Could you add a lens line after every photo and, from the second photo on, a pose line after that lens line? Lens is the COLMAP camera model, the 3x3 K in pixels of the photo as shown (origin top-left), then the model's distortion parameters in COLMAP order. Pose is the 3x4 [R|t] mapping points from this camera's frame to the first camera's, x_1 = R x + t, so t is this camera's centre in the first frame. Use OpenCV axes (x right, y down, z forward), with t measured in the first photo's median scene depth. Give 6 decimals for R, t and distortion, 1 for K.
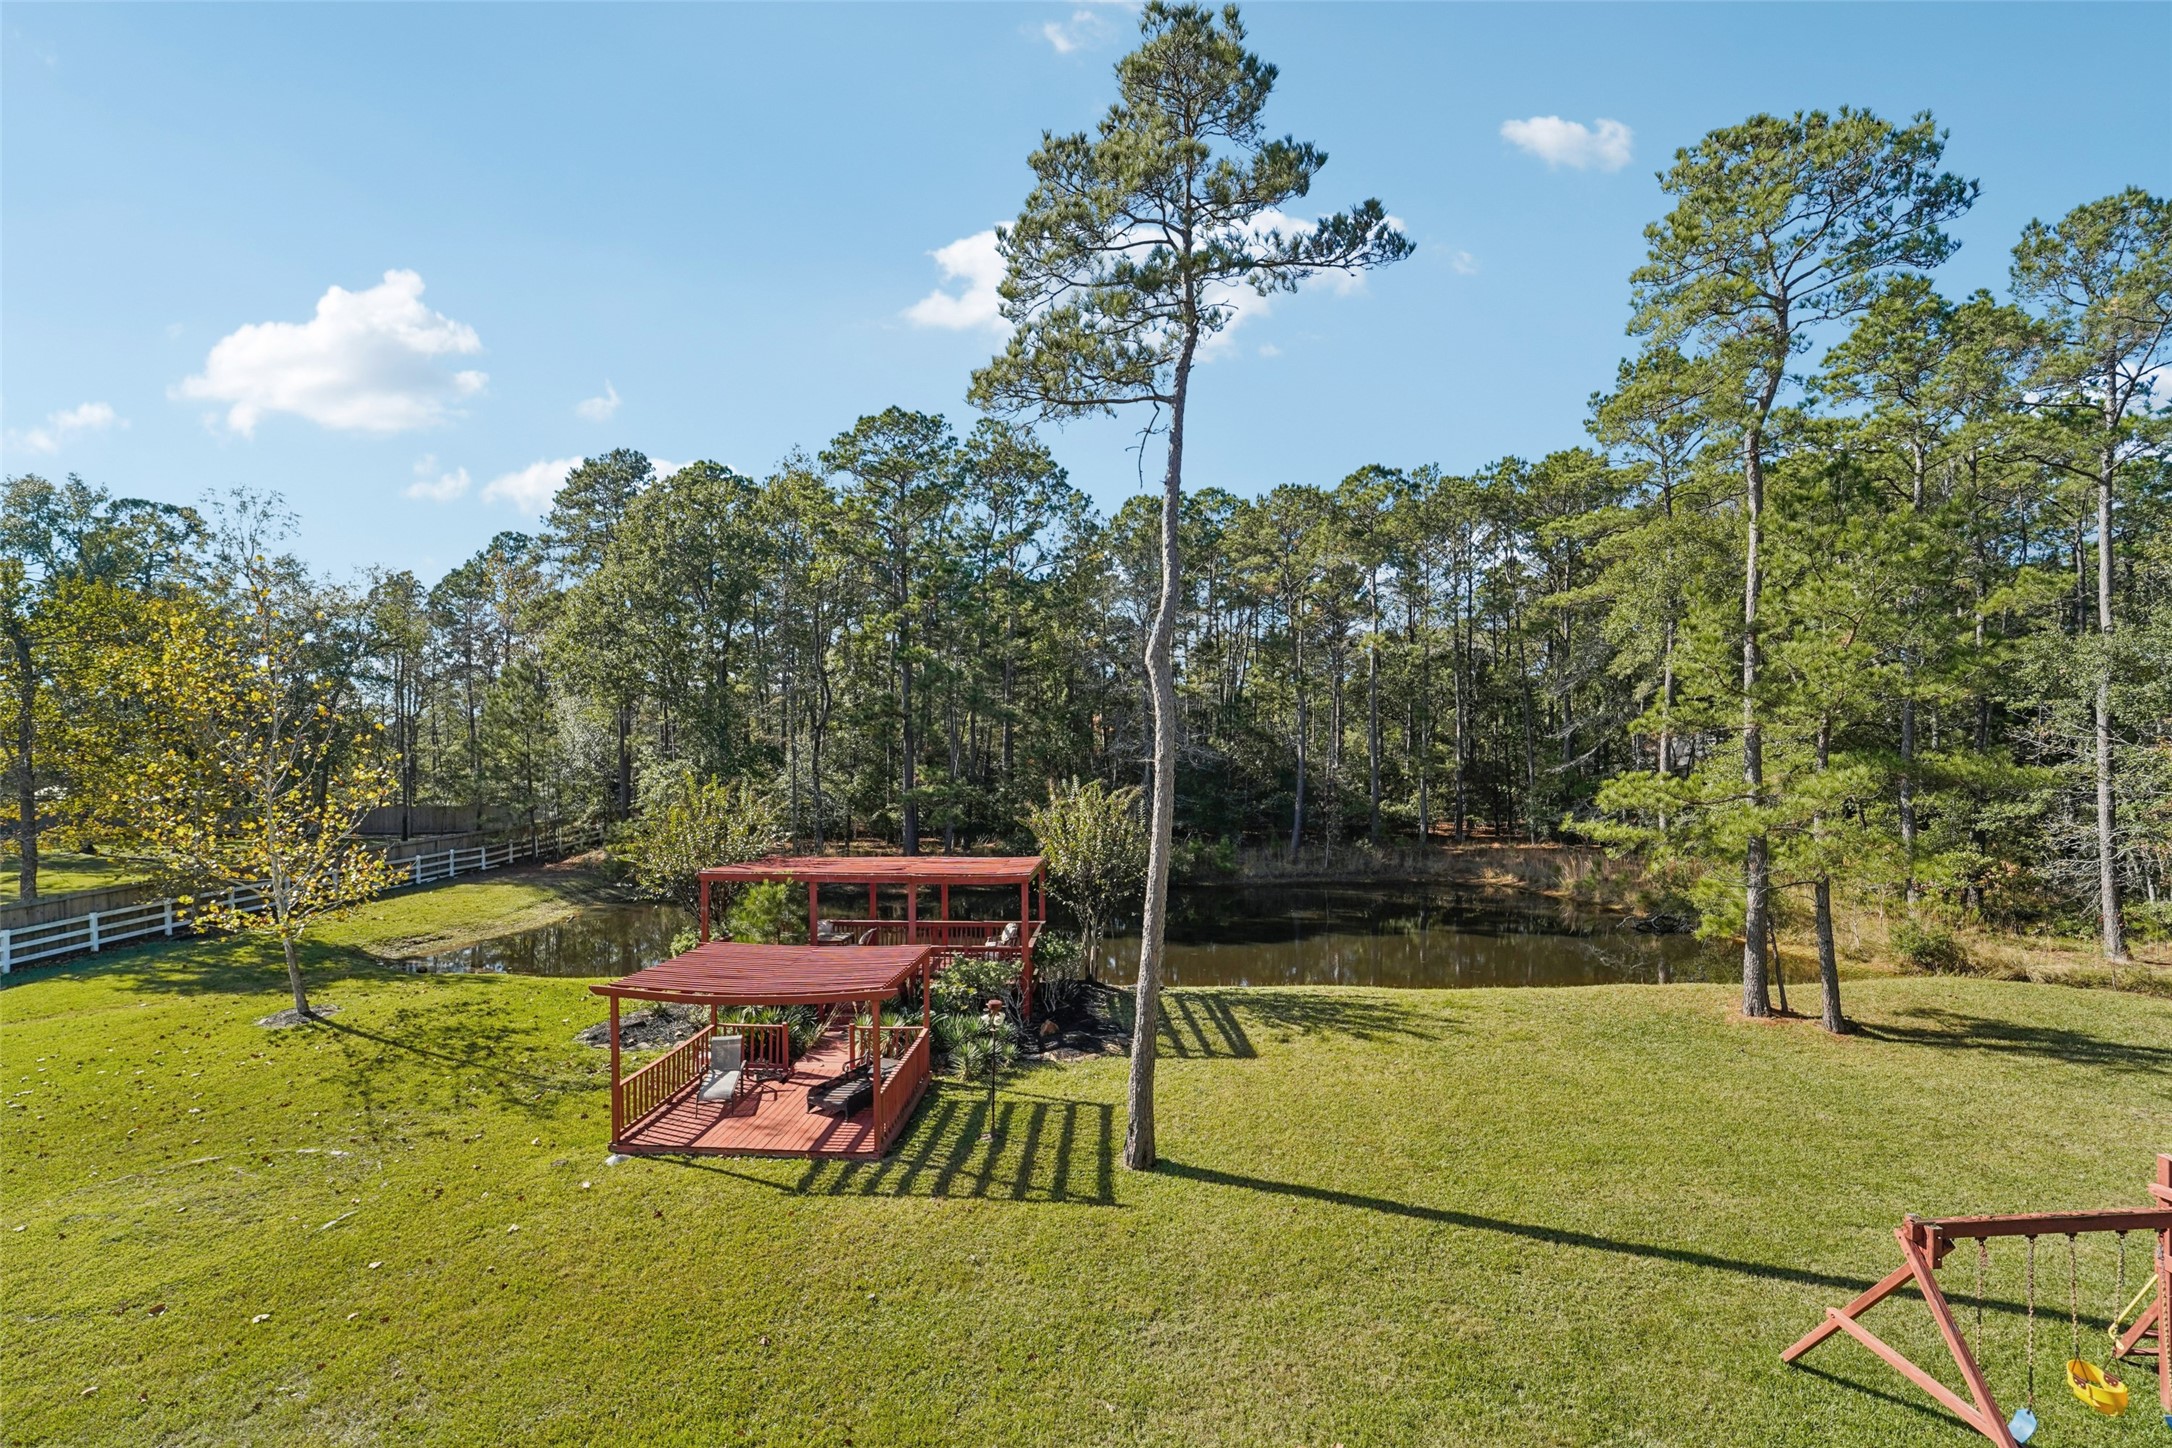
lens RADIAL K [[891.4, 0, 1083.3], [0, 891.4, 735.3], [0, 0, 1]] dist [-0.019491, 0.000358]
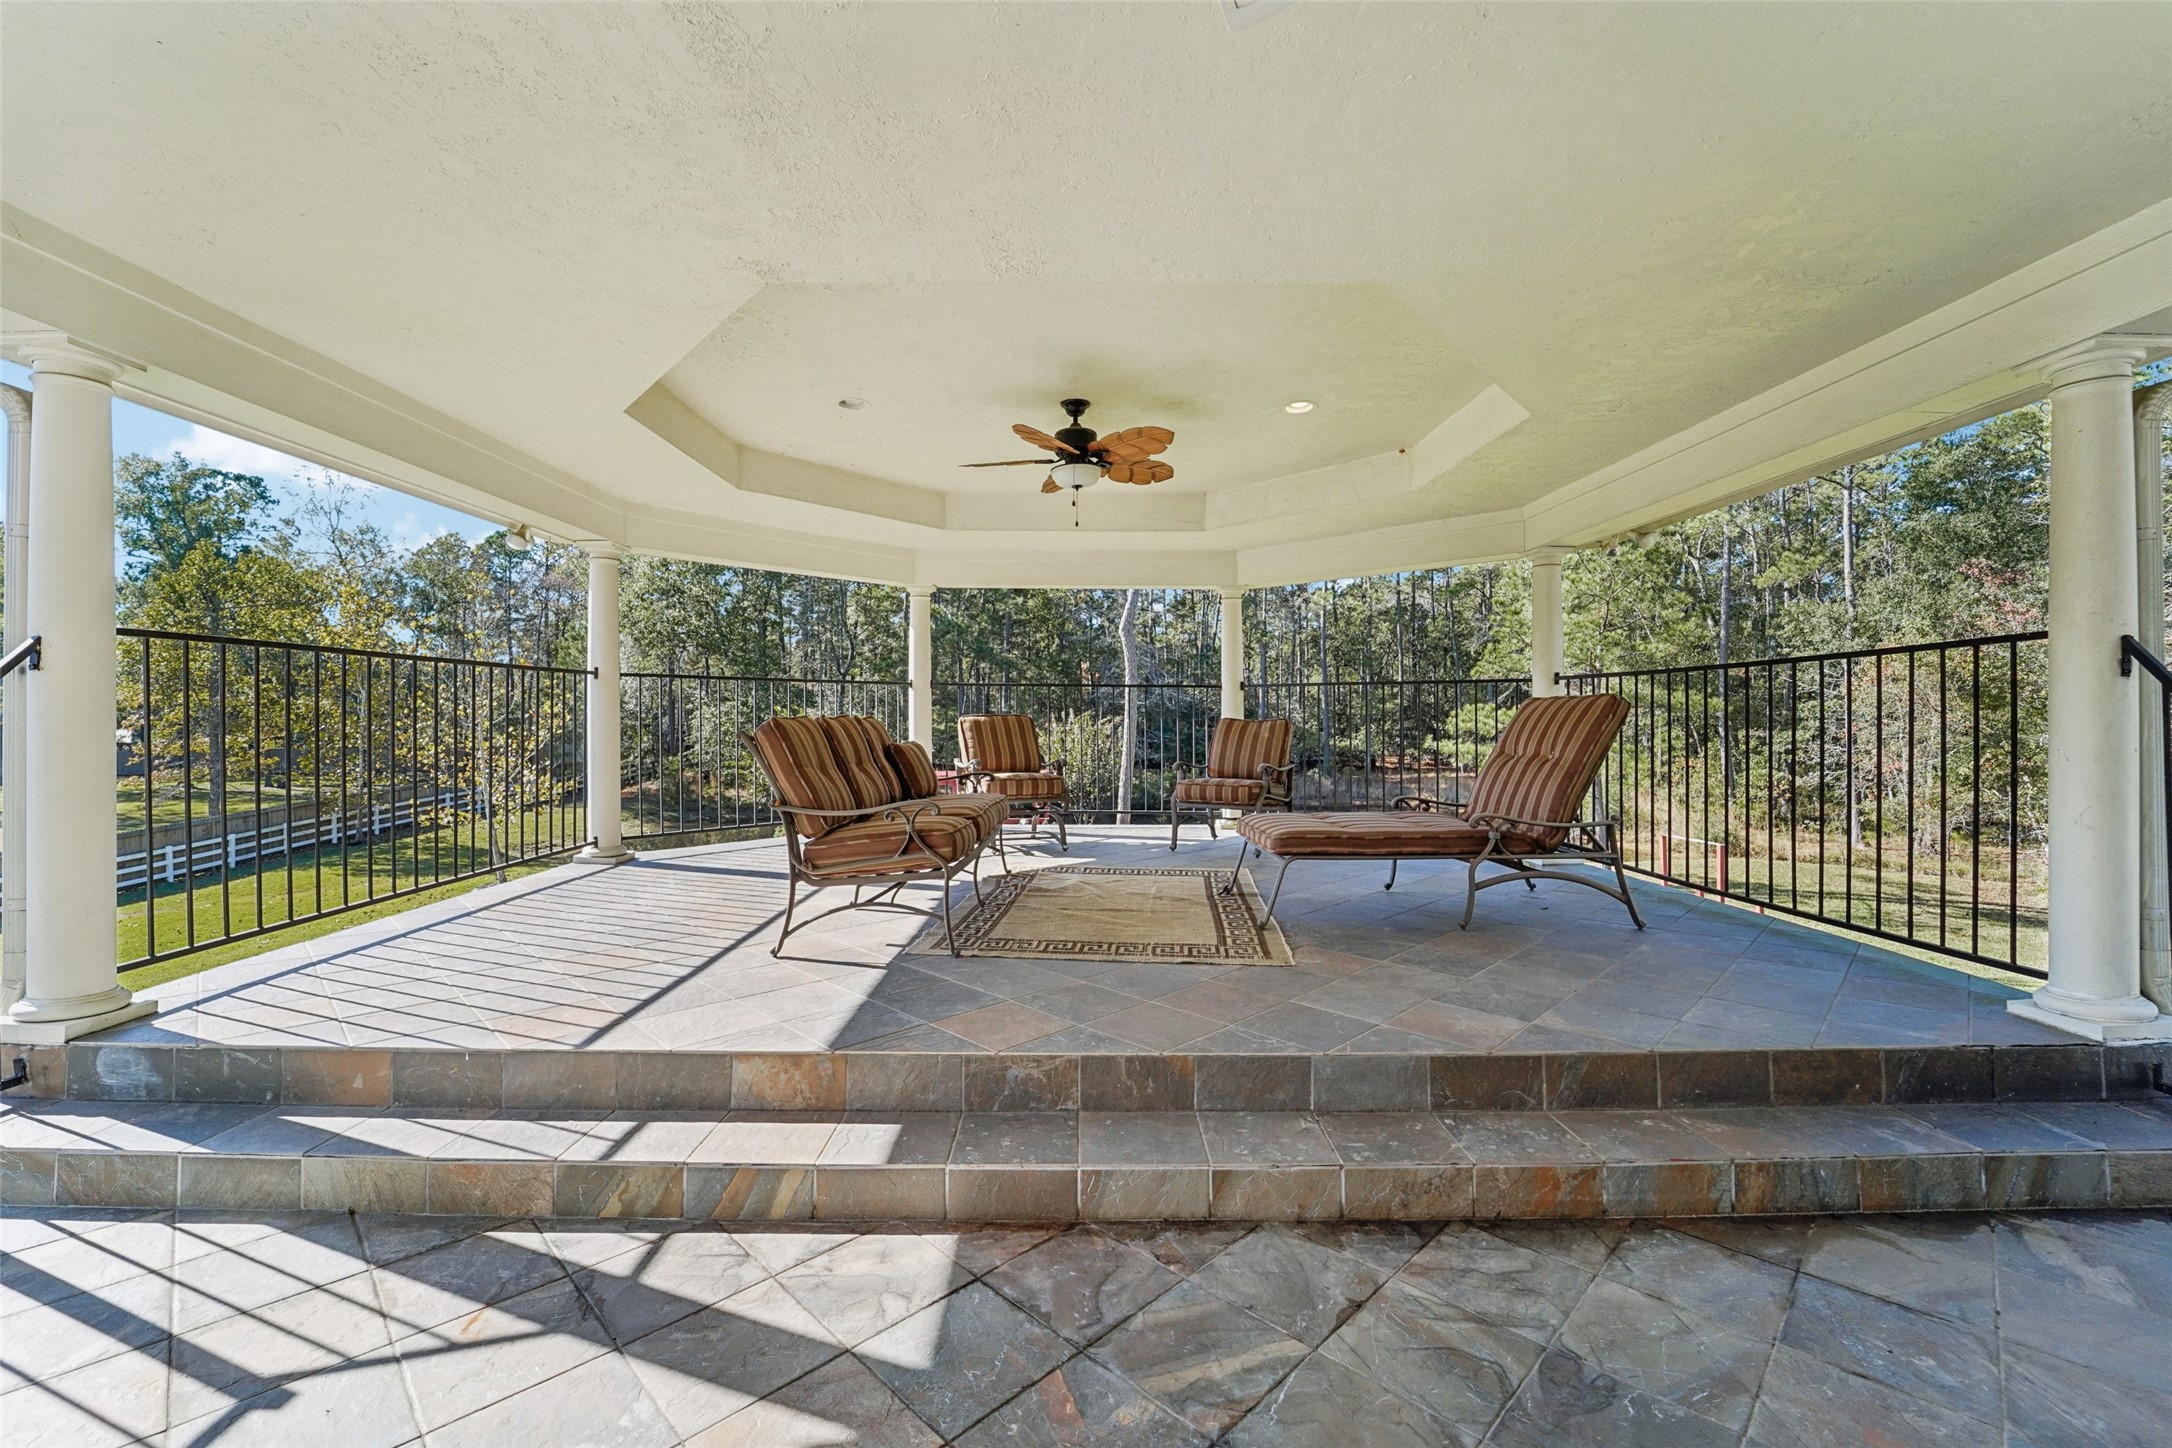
lens RADIAL K [[898.9, 0, 1086.0], [0, 898.9, 724.0], [0, 0, 1]] dist [-0.044146, 0.000023]
pose [[0.999815, -0.002385, 0.019105, -0.005586], [0.001489, 0.998906, 0.046740, 0.002141], [-0.019195, -0.046703, 0.998724, -0.159280]]
